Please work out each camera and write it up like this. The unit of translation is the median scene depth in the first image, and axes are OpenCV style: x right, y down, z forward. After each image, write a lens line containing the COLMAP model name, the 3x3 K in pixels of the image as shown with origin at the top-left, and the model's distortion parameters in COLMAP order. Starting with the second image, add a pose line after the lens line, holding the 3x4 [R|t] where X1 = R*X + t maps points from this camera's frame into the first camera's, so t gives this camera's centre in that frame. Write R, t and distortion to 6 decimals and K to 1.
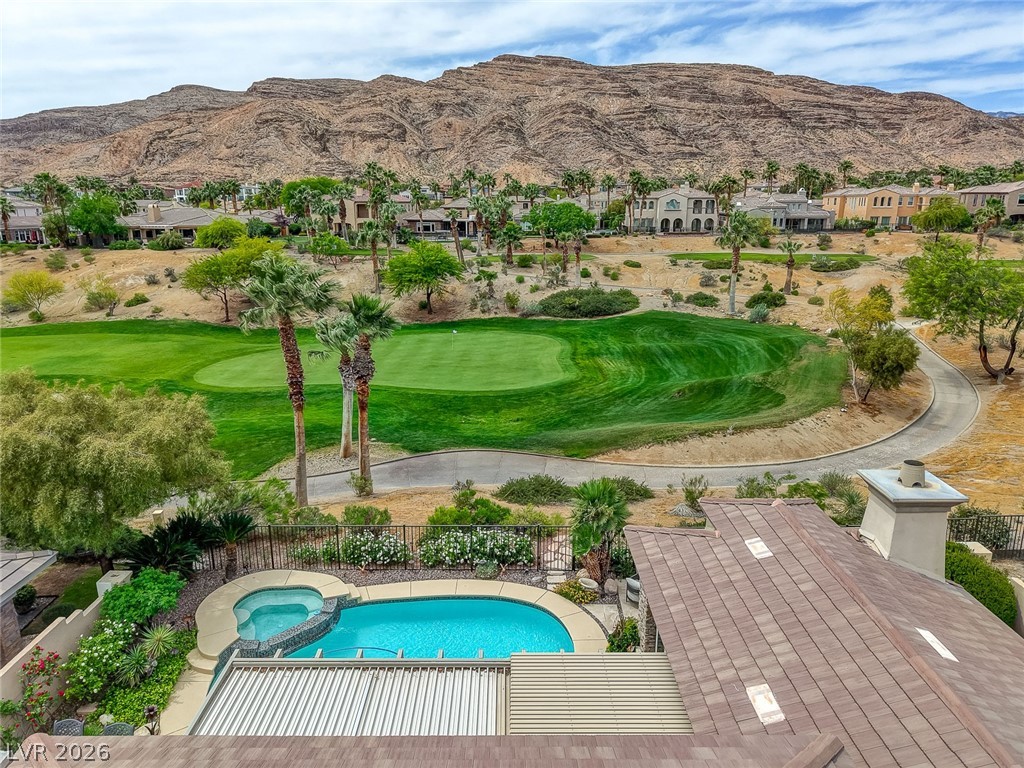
lens RADIAL K [[687.0, 0, 512.0], [0, 687.0, 384.0], [0, 0, 1]] dist [0.003235, -0.001392]
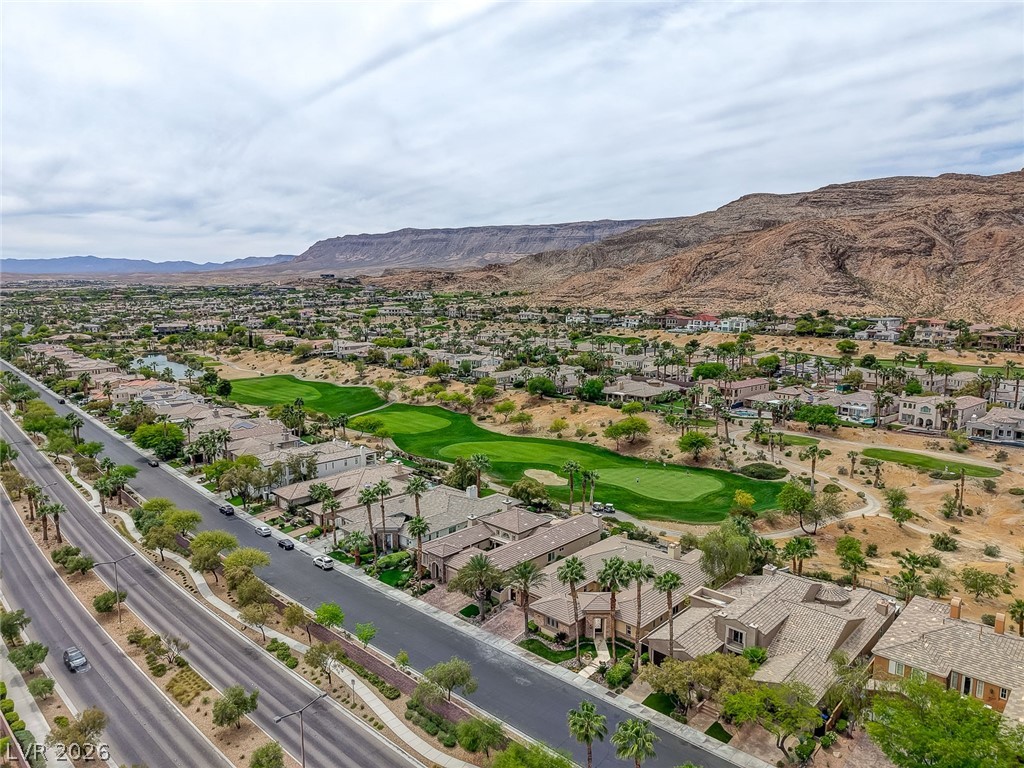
lens RADIAL K [[692.8, 0, 518.8], [0, 692.8, 383.9], [0, 0, 1]] dist [0.034588, -0.043444]
pose [[0.730282, 0.108289, -0.674508, 0.116116], [-0.179609, 0.983056, -0.036635, -0.020261], [0.659112, 0.147901, 0.737358, -0.131202]]
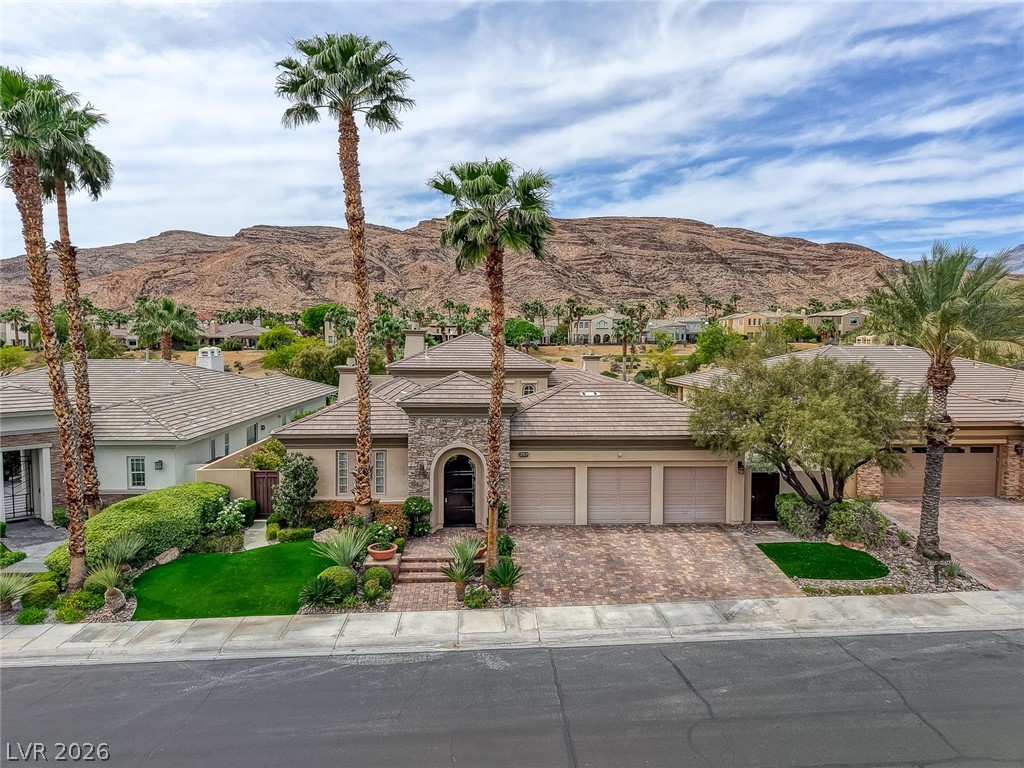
lens RADIAL K [[684.9, 0, 514.8], [0, 684.9, 388.9], [0, 0, 1]] dist [0.067566, -0.157226]
pose [[0.998814, -0.001584, 0.048666, -0.000320], [0.010622, 0.982487, -0.186031, 0.021362], [-0.047519, 0.186327, 0.981338, -0.054425]]
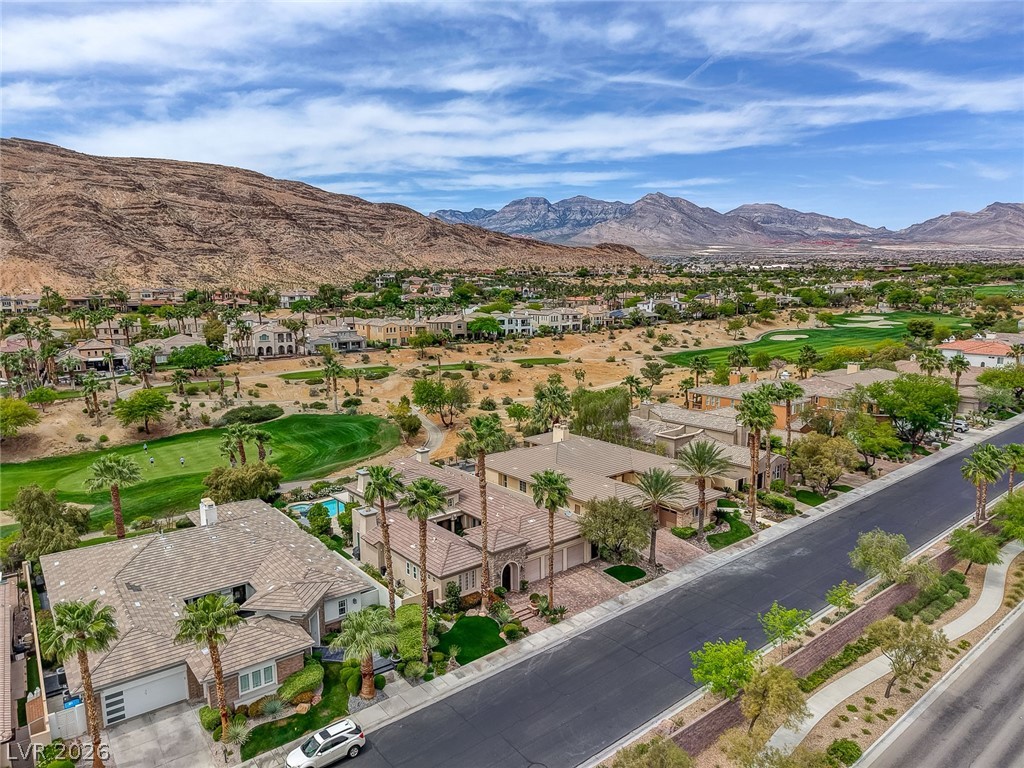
lens RADIAL K [[682.2, 0, 512.0], [0, 682.2, 384.0], [0, 0, 1]] dist [0.026579, -0.023366]
pose [[0.781954, -0.099138, 0.615402, -0.051505], [0.165202, 0.984928, -0.051245, 0.000285], [-0.601046, 0.141737, 0.786546, -0.090116]]
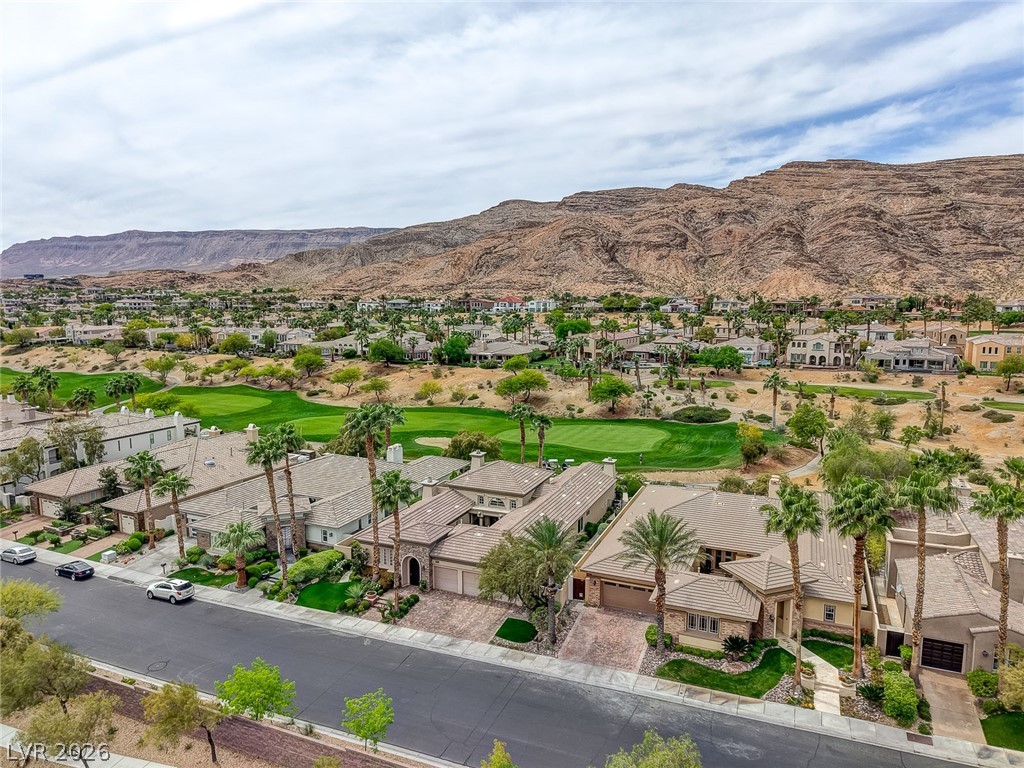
lens RADIAL K [[687.4, 0, 515.4], [0, 687.4, 381.0], [0, 0, 1]] dist [0.063397, -0.092563]
pose [[0.917669, 0.052636, -0.393845, 0.044041], [-0.101881, 0.989221, -0.105179, 0.003733], [0.384063, 0.136645, 0.913139, -0.097907]]
